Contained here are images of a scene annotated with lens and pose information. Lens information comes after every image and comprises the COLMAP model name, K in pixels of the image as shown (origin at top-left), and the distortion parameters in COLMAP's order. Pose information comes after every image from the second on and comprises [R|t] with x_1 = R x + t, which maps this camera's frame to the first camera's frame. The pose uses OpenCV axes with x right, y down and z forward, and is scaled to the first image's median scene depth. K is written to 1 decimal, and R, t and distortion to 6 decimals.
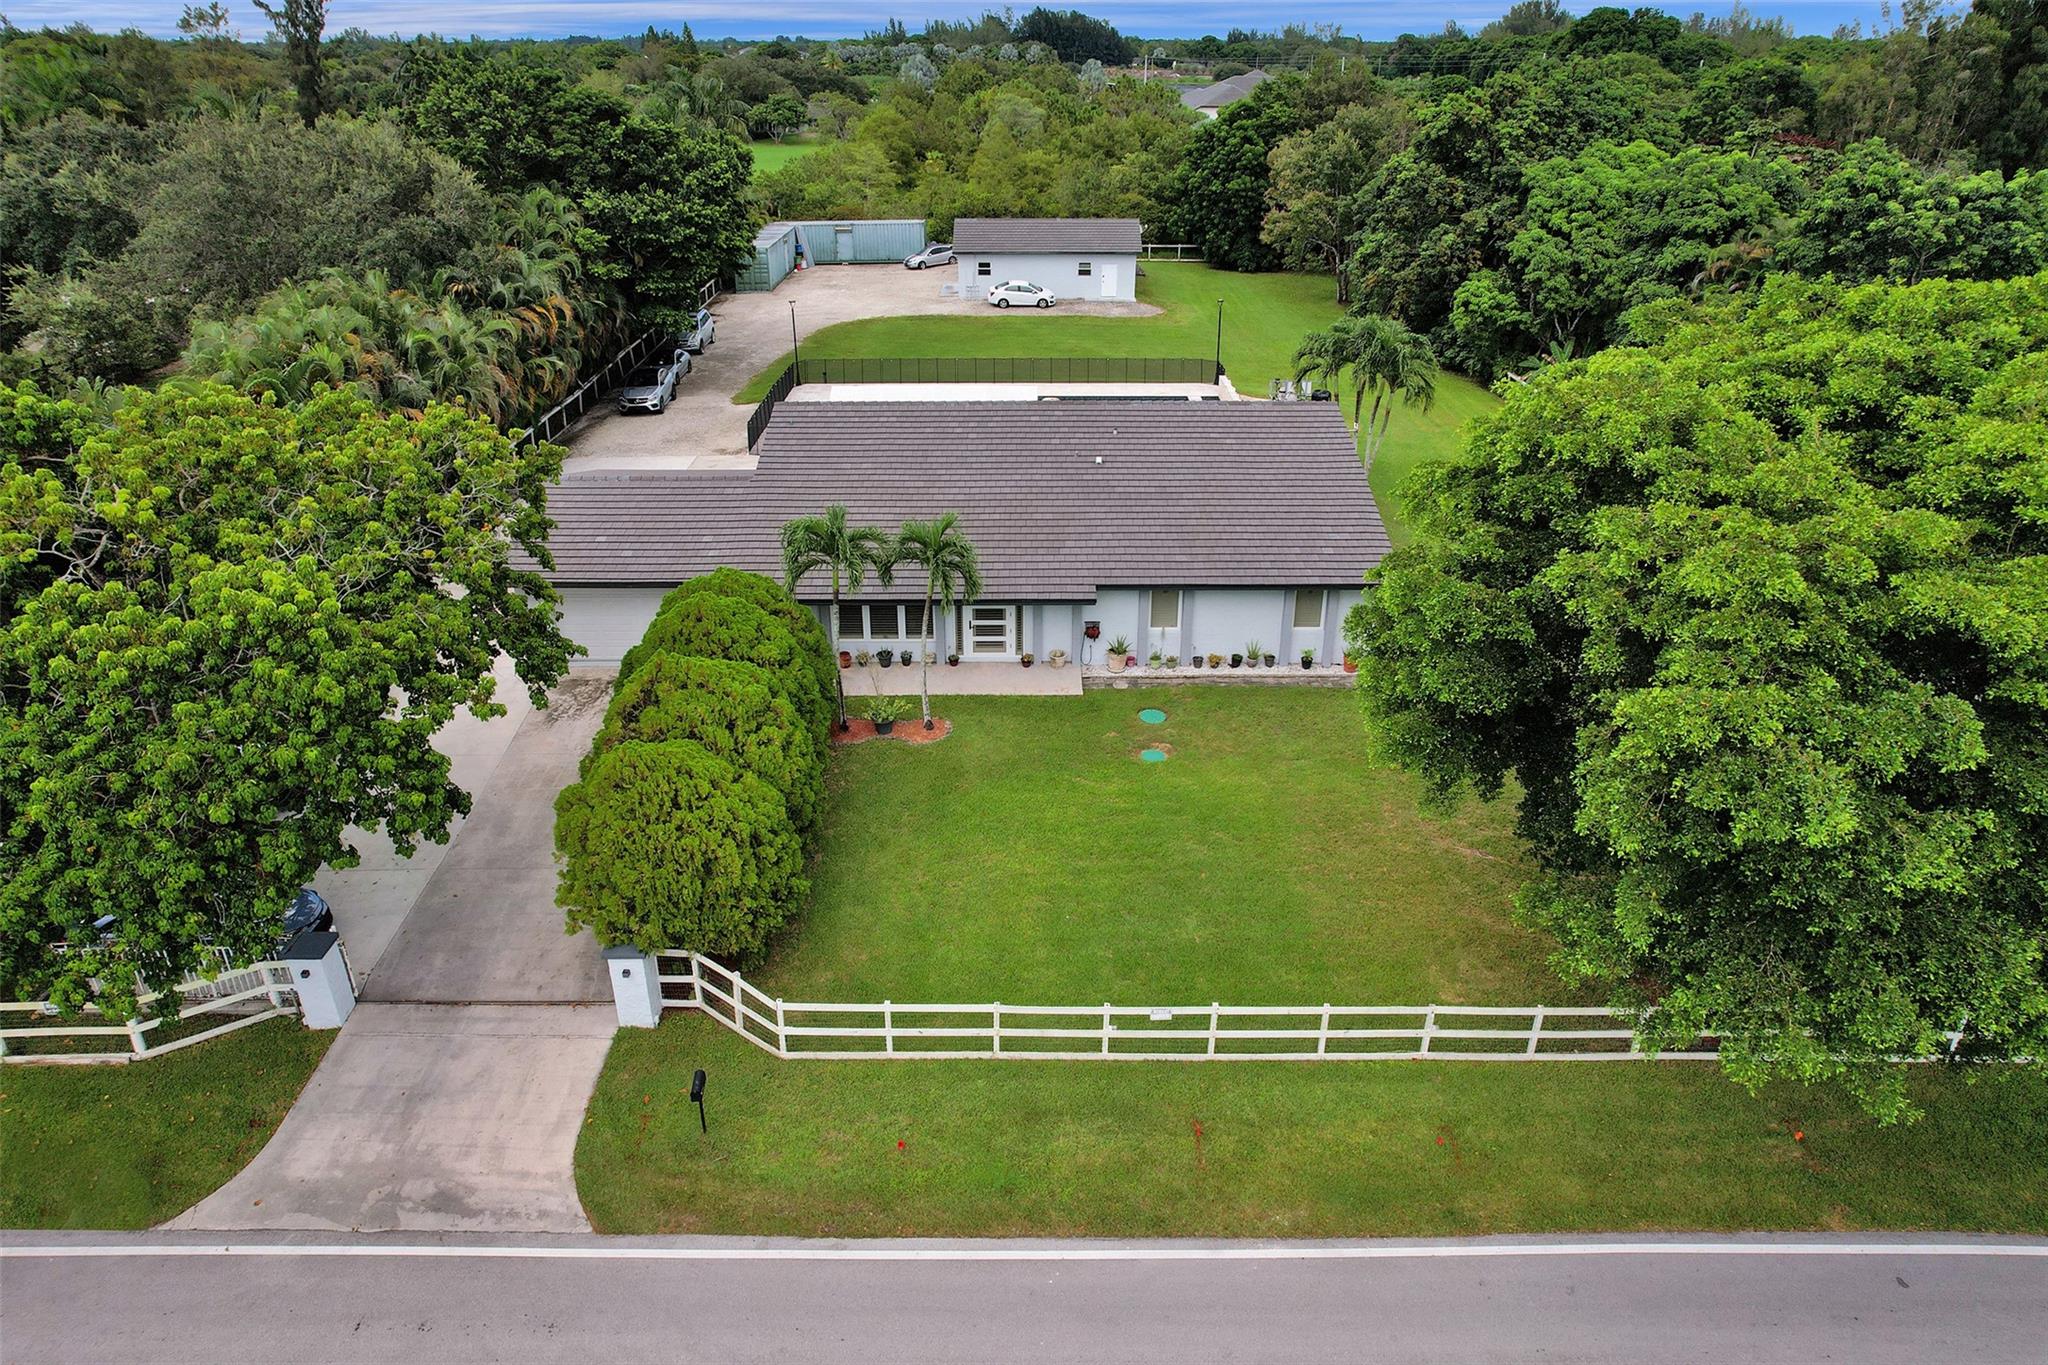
lens RADIAL K [[1340.0, 0, 1029.8], [0, 1340.0, 707.3], [0, 0, 1]] dist [-0.077555, 0.066084]
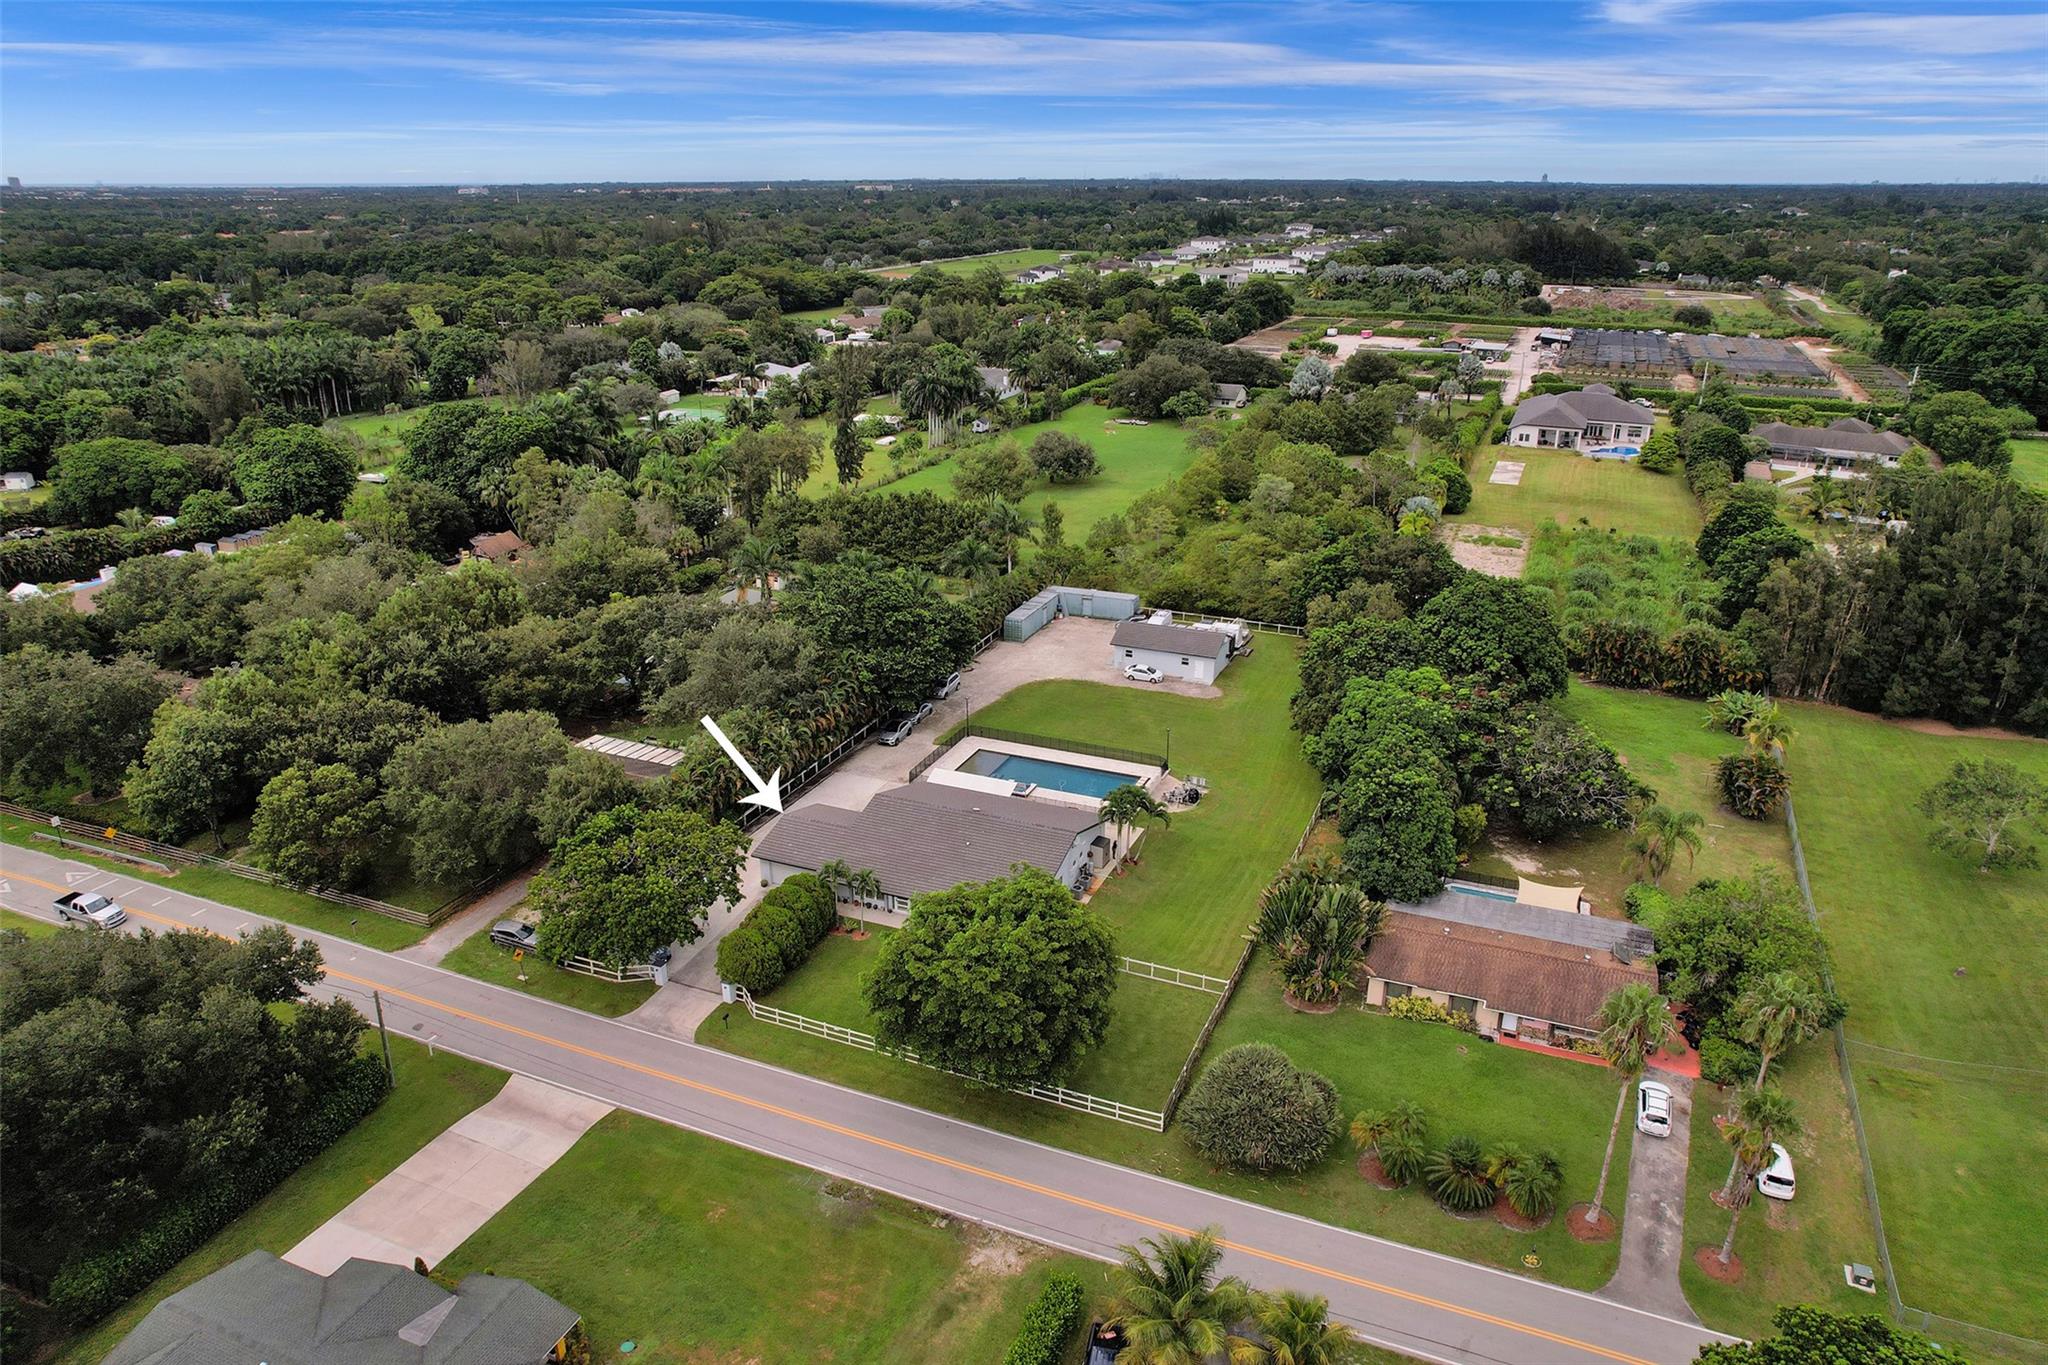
lens RADIAL K [[1340.0, 0, 1029.8], [0, 1340.0, 707.3], [0, 0, 1]] dist [-0.077555, 0.066084]
pose [[0.919816, 0.144482, -0.364778, 1.499778], [-0.174302, 0.983422, -0.050001, -0.469103], [0.351507, 0.109574, 0.929751, -1.981307]]
